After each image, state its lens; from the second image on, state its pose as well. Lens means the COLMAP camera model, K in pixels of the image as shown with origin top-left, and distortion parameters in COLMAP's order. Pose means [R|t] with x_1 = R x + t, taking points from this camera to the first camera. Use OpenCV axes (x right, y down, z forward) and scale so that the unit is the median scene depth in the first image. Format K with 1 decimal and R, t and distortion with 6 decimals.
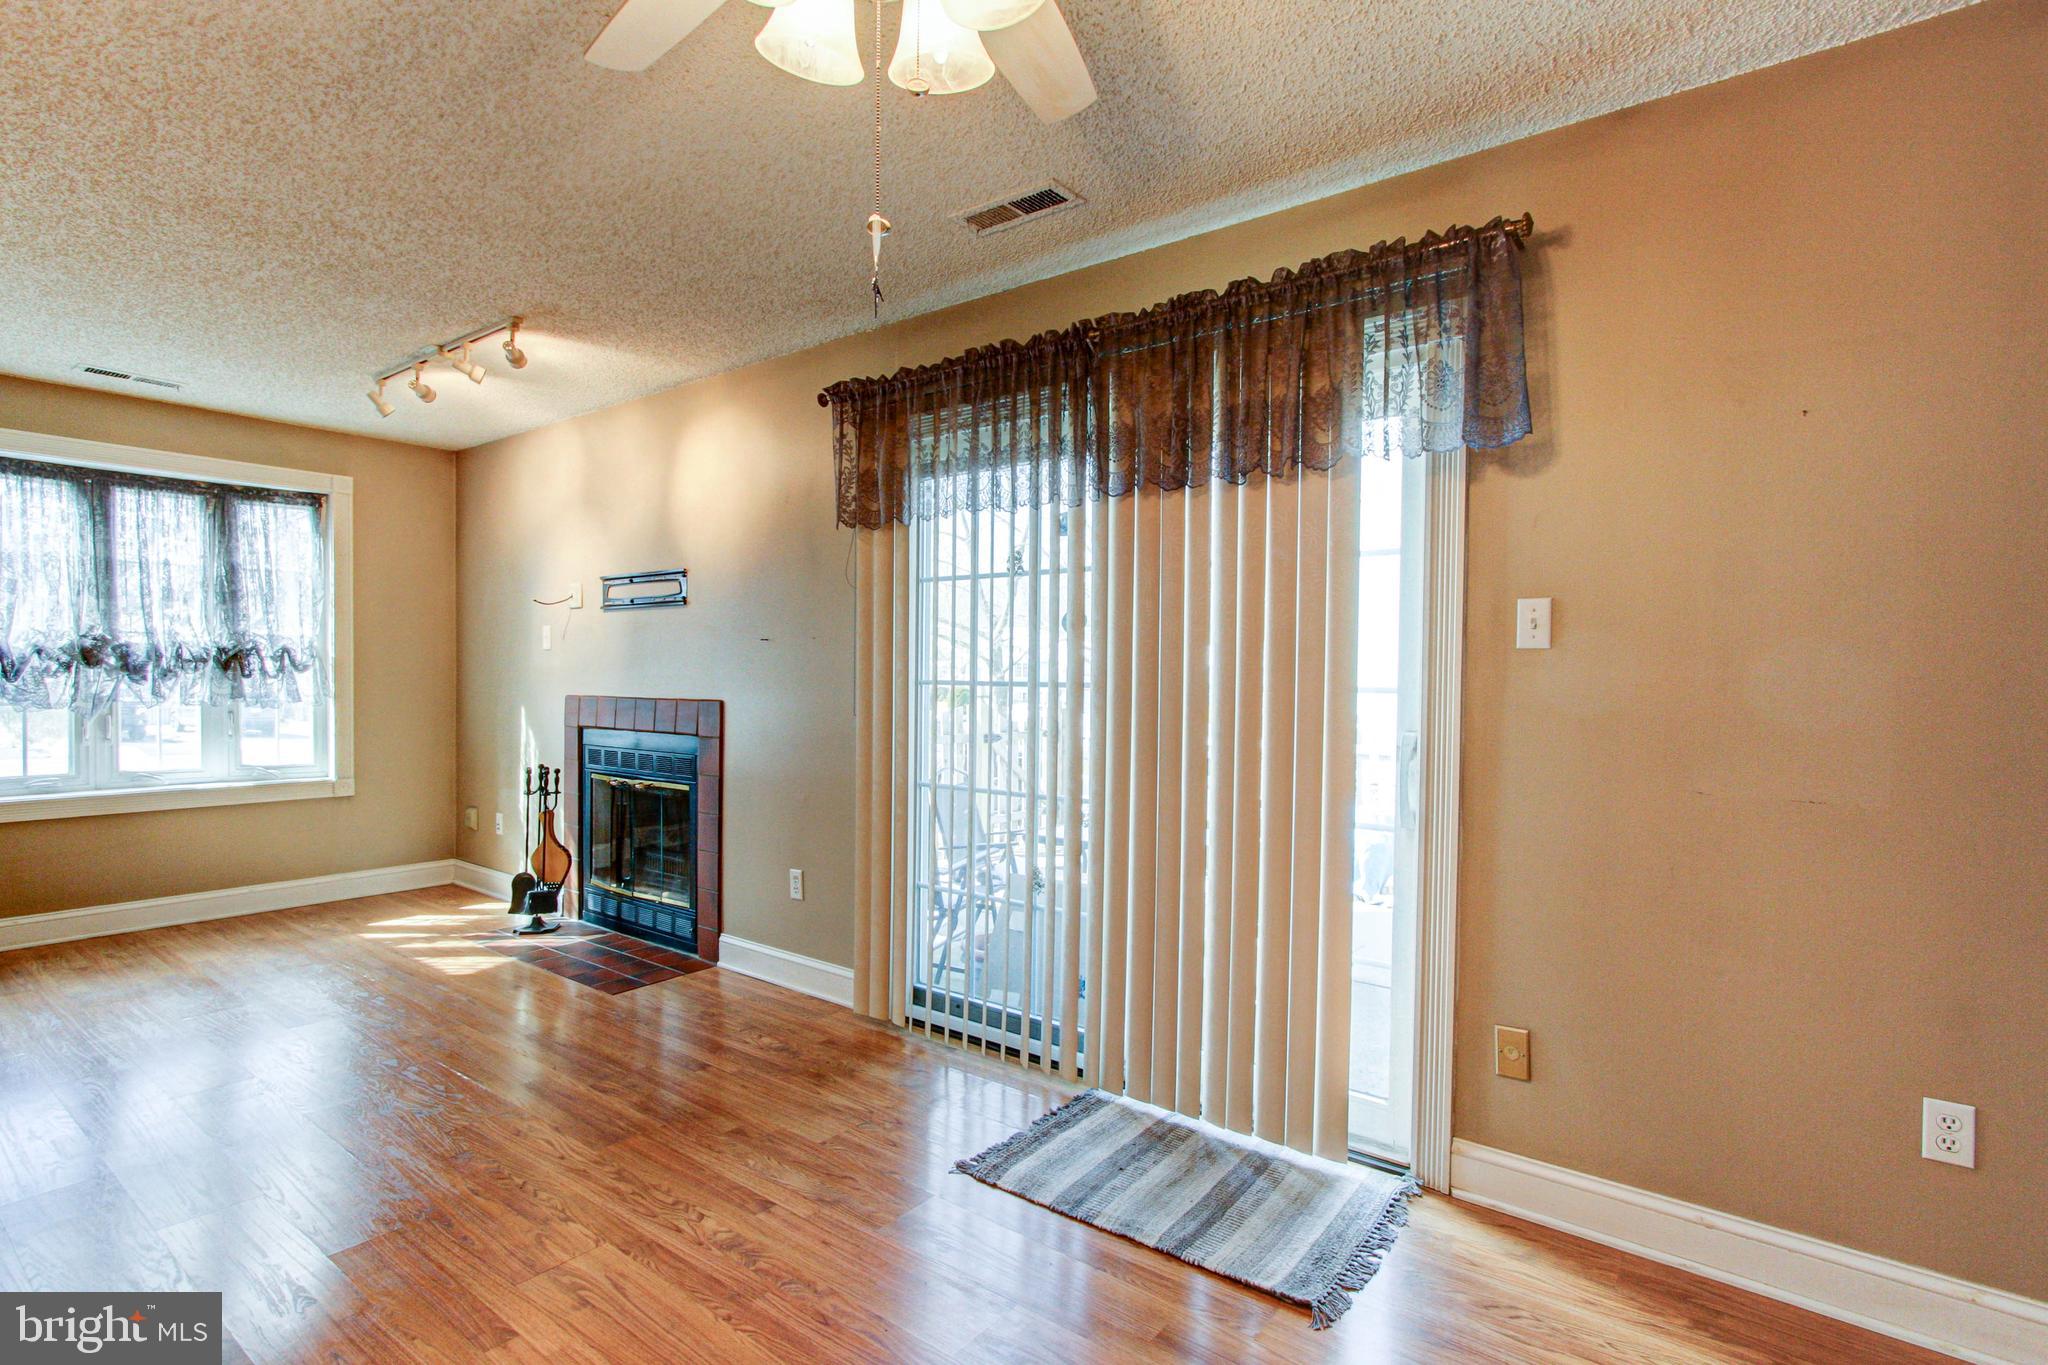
lens RADIAL K [[964.8, 0, 1048.6], [0, 964.8, 690.5], [0, 0, 1]] dist [-0.014019, -0.000135]
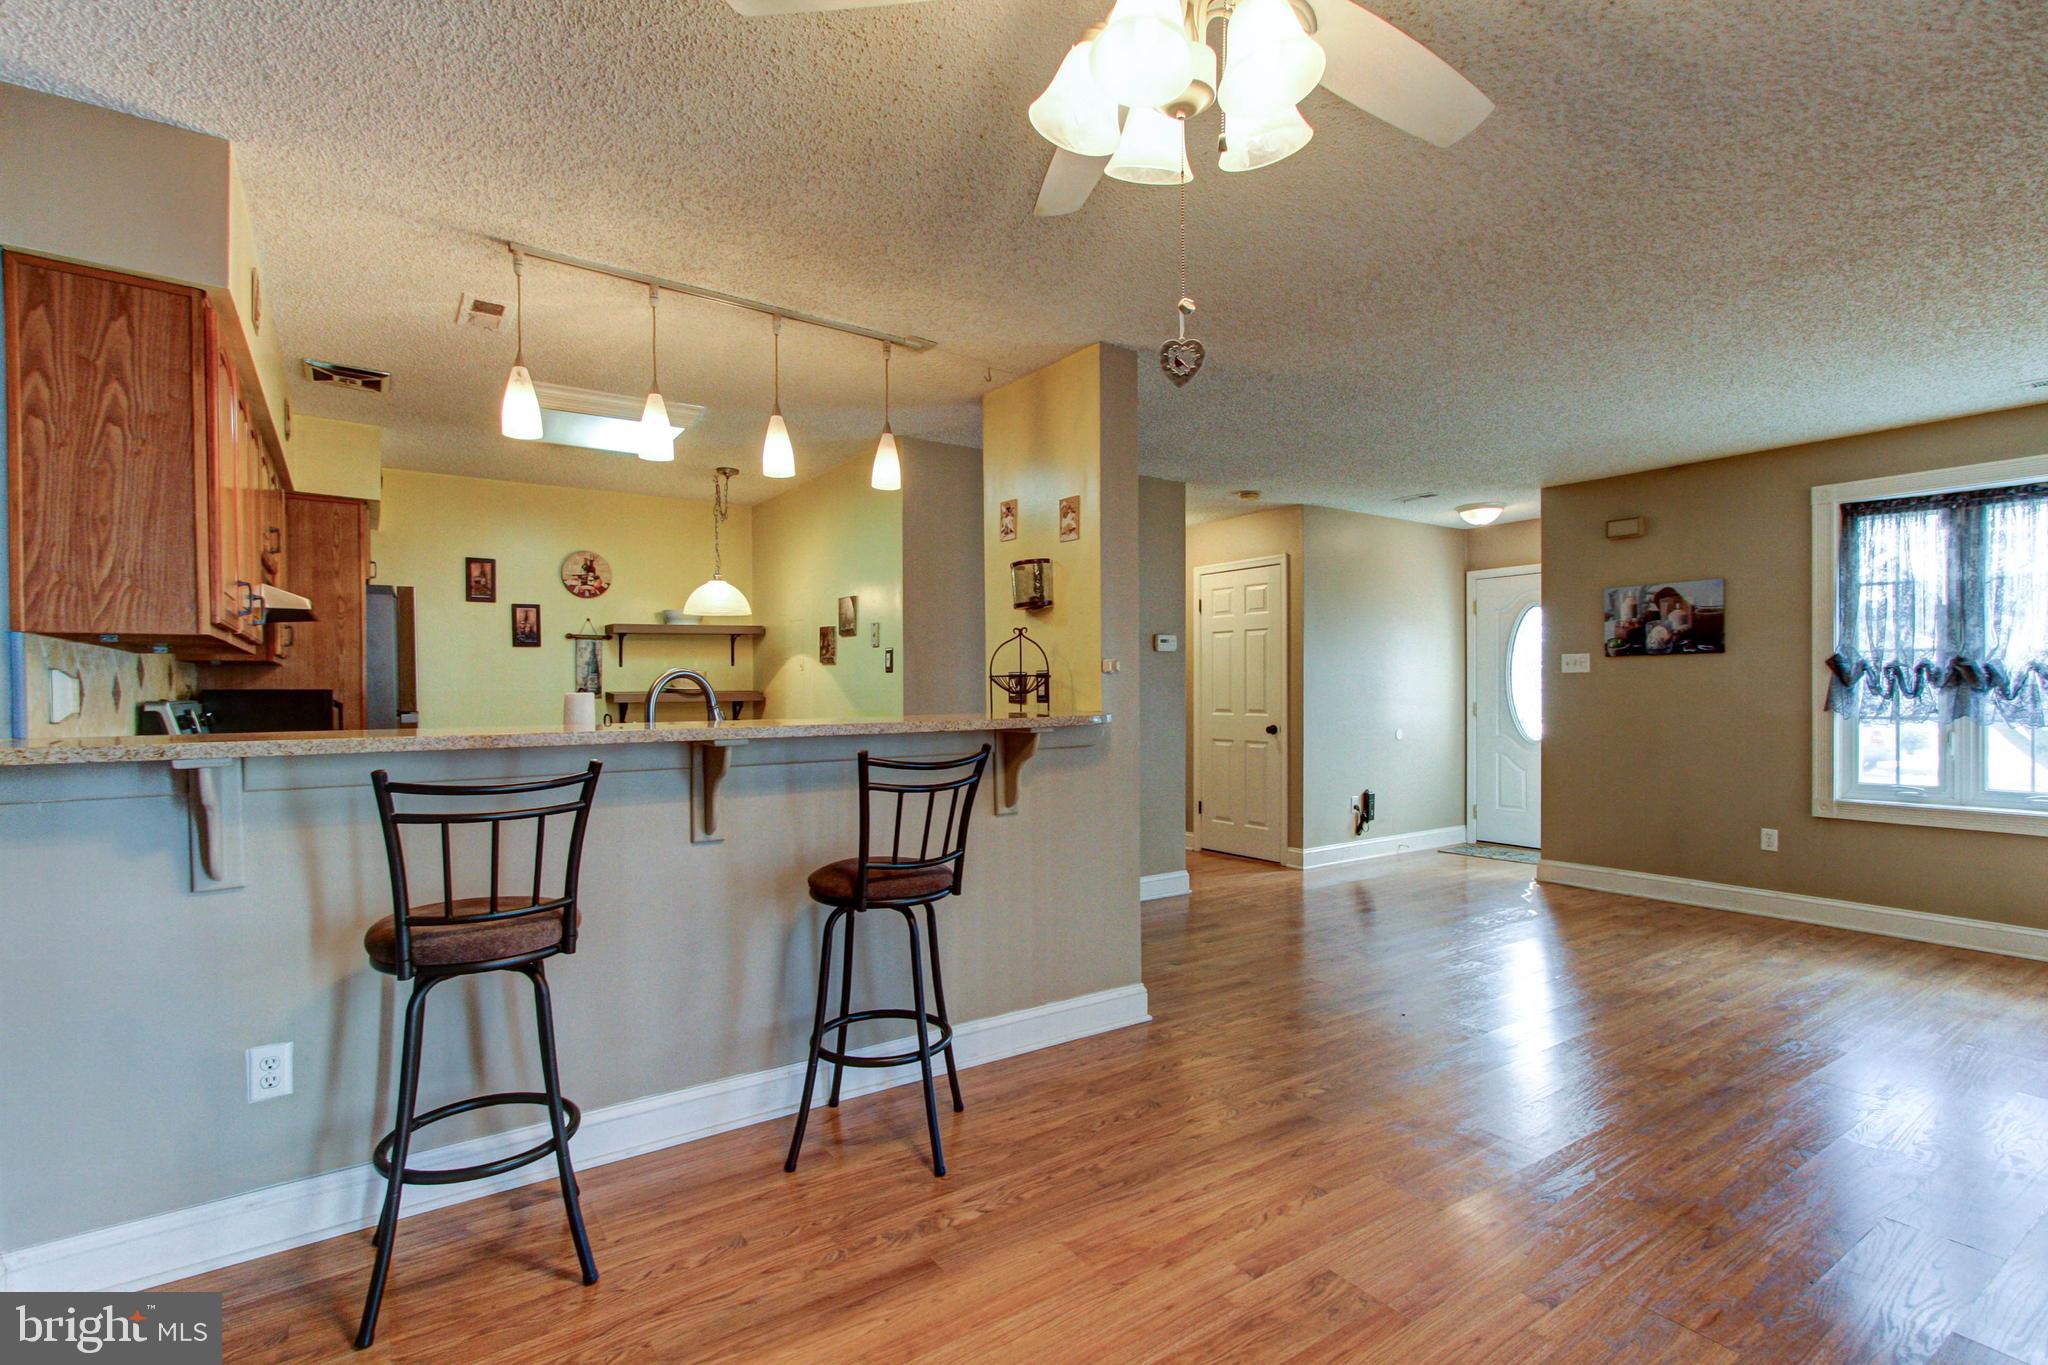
lens RADIAL K [[963.4, 0, 1020.1], [0, 963.4, 695.8], [0, 0, 1]] dist [0.001824, 0.001240]
pose [[-0.331202, -0.001457, -0.943559, 0.271610], [-0.012698, 0.999915, 0.002913, -0.003087], [0.943474, 0.012946, -0.331192, 0.313684]]
